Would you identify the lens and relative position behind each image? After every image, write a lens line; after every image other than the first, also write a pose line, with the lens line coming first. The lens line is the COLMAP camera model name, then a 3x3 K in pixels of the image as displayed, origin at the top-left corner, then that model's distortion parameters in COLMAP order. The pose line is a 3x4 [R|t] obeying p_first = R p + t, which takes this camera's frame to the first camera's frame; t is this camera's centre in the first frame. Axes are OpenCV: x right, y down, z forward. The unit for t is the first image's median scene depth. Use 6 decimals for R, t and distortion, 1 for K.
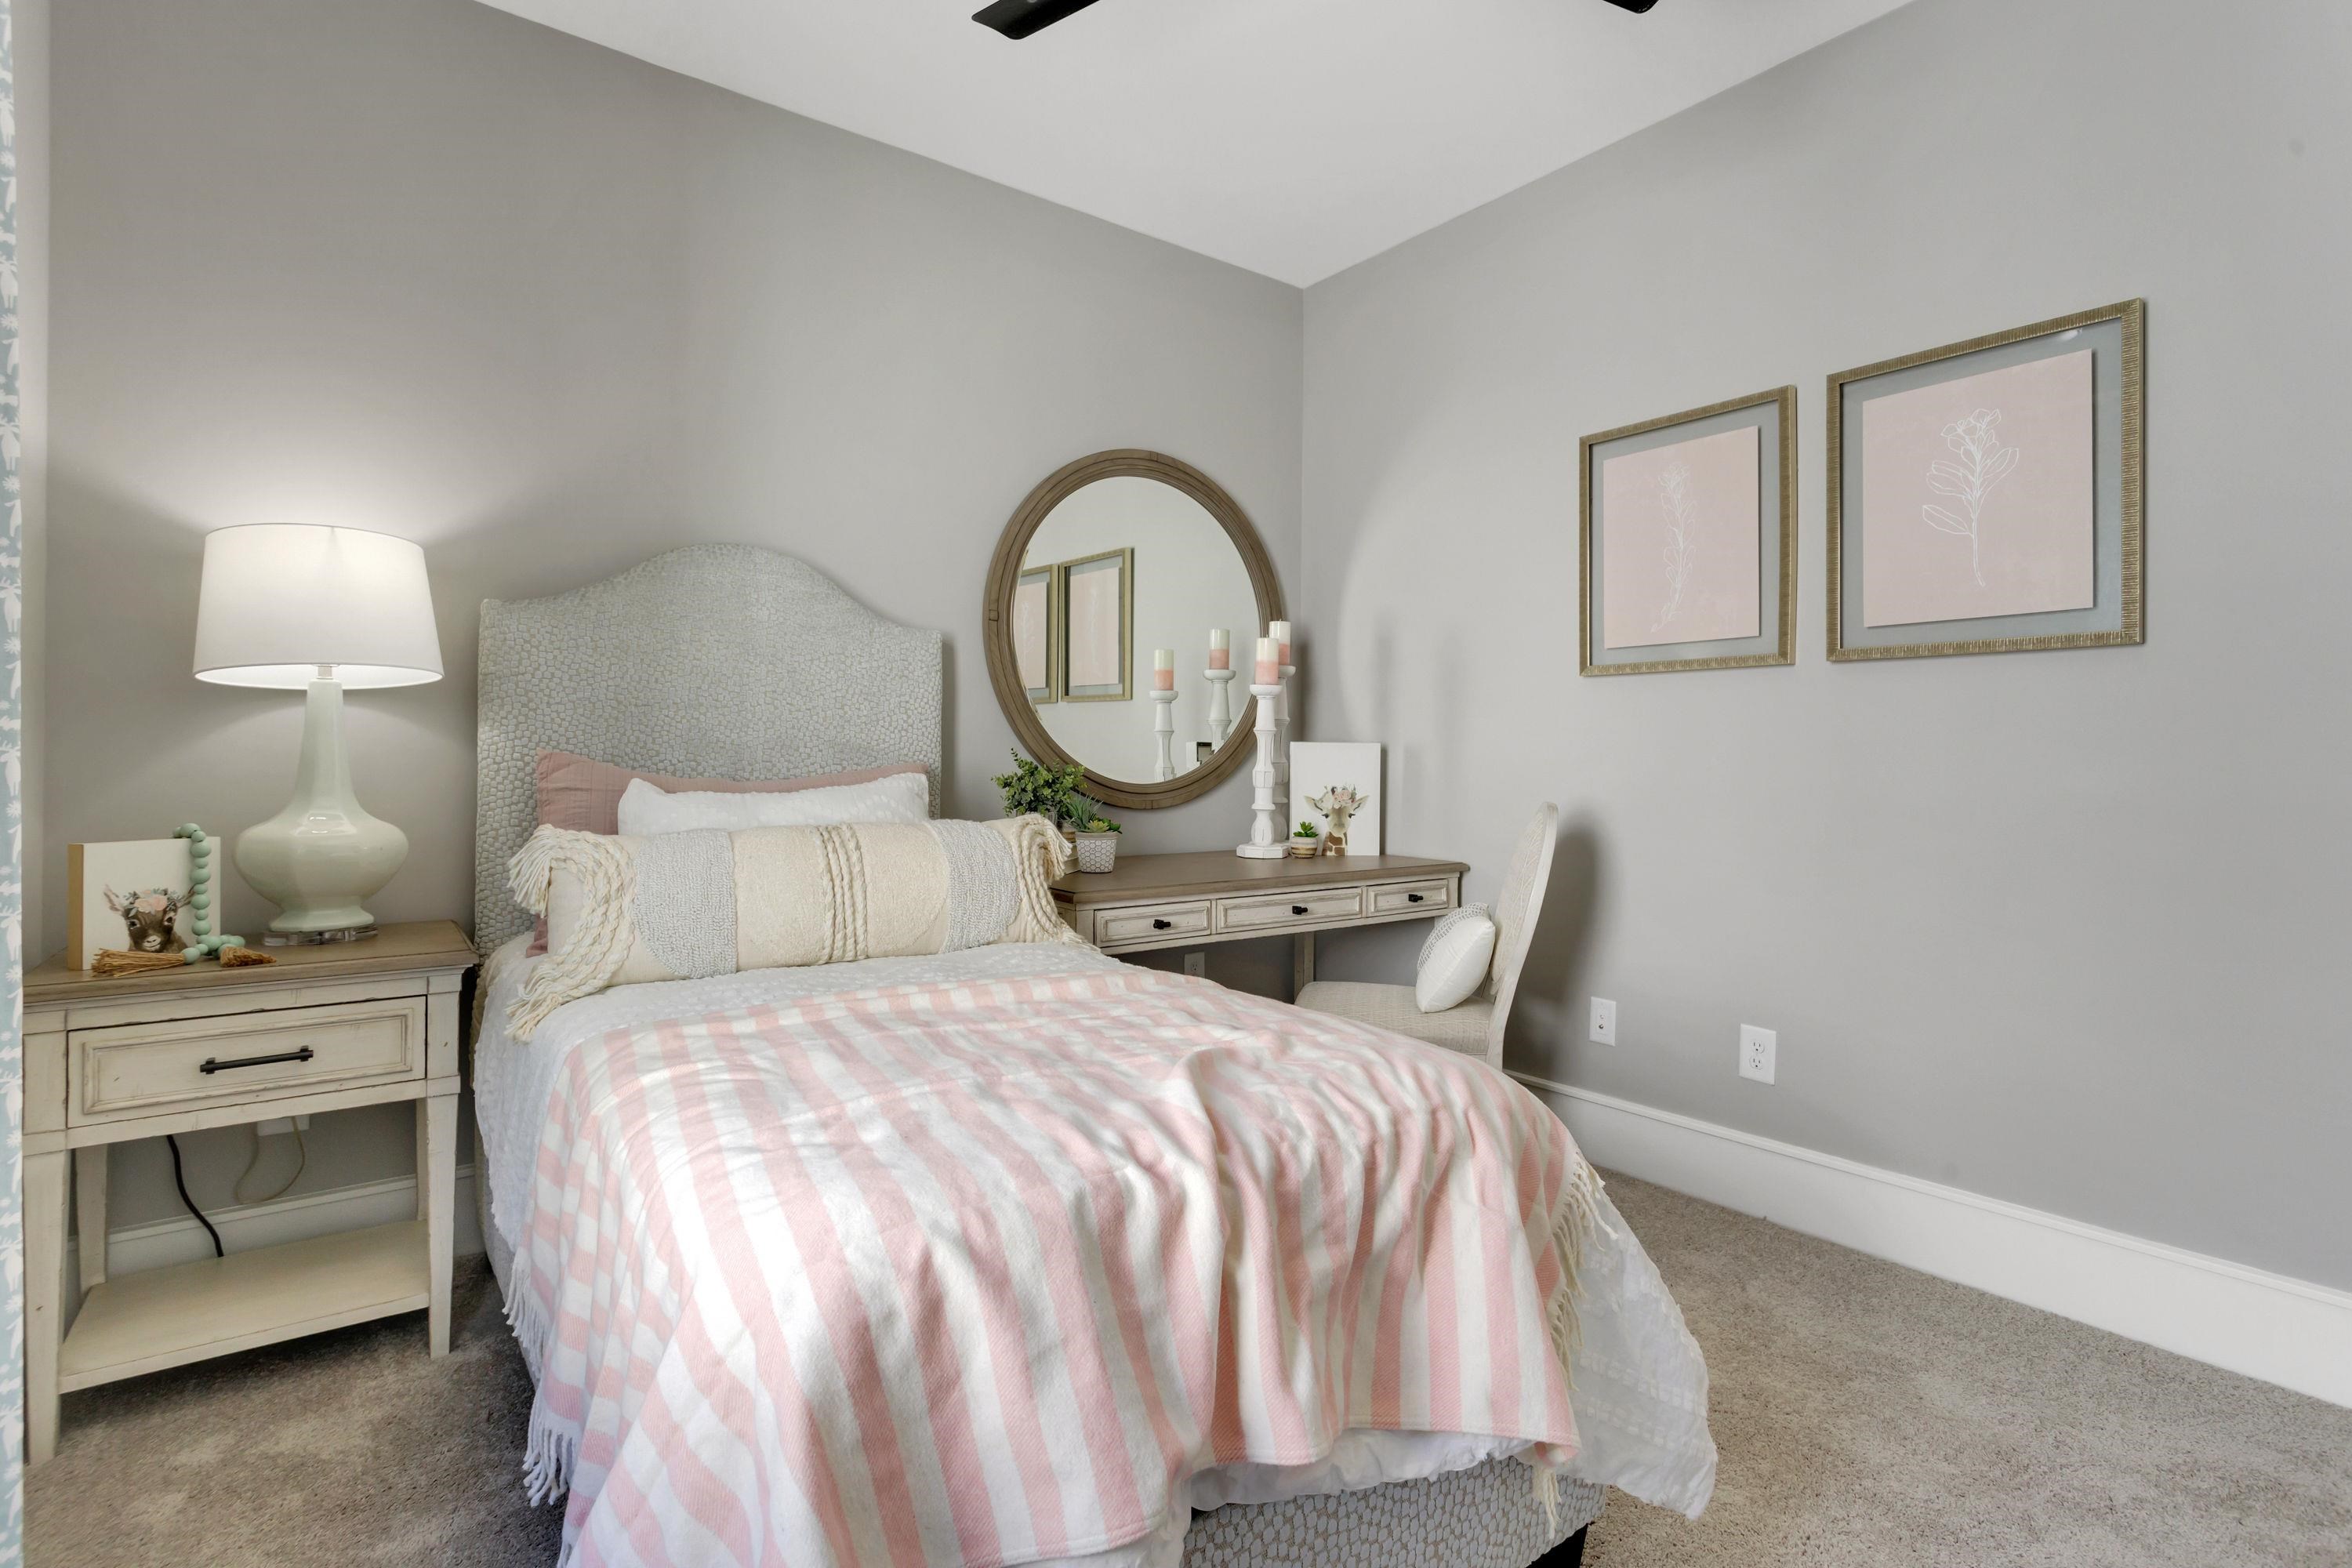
lens RADIAL K [[1107.7, 0, 1175.9], [0, 1107.7, 755.5], [0, 0, 1]] dist [0.000385, -0.000036]
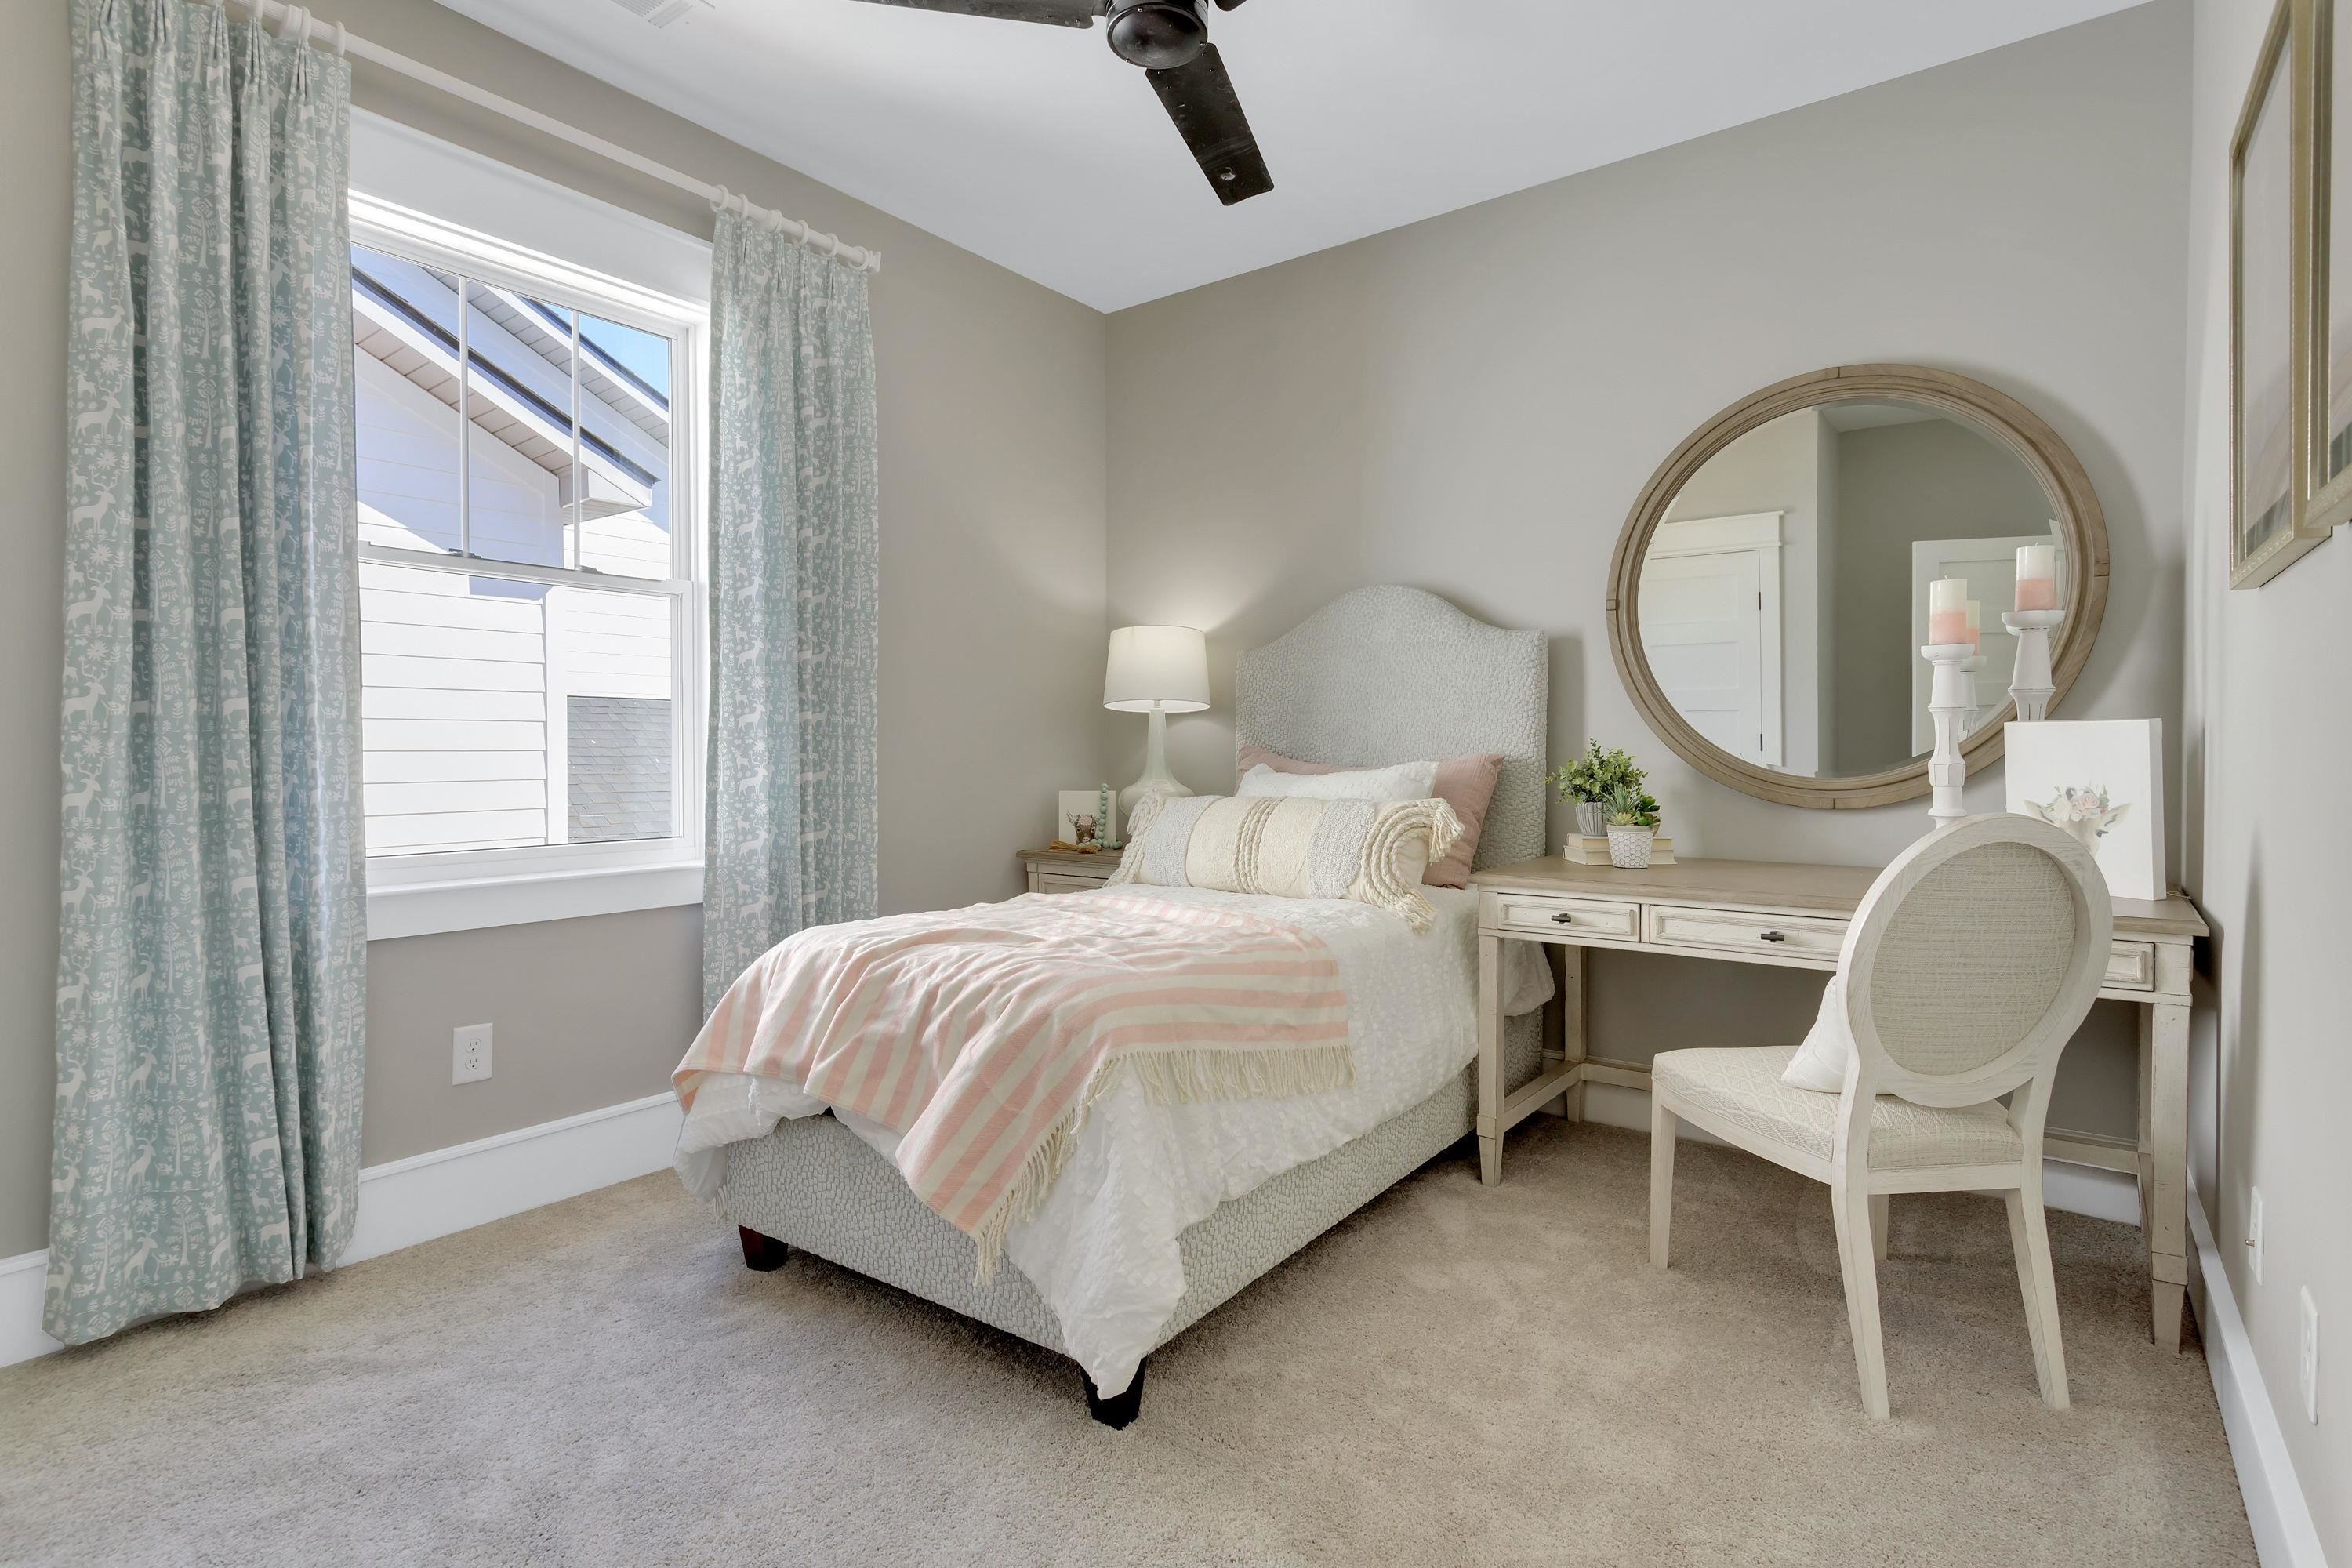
lens RADIAL K [[1166.5, 0, 1176.0], [0, 1166.5, 784.0], [0, 0, 1]] dist [0.000118, -0.000018]
pose [[0.276318, 0.021519, -0.960825, 0.891567], [0.005399, 0.999699, 0.023943, 0.008726], [0.961051, -0.011803, 0.276119, 0.403924]]
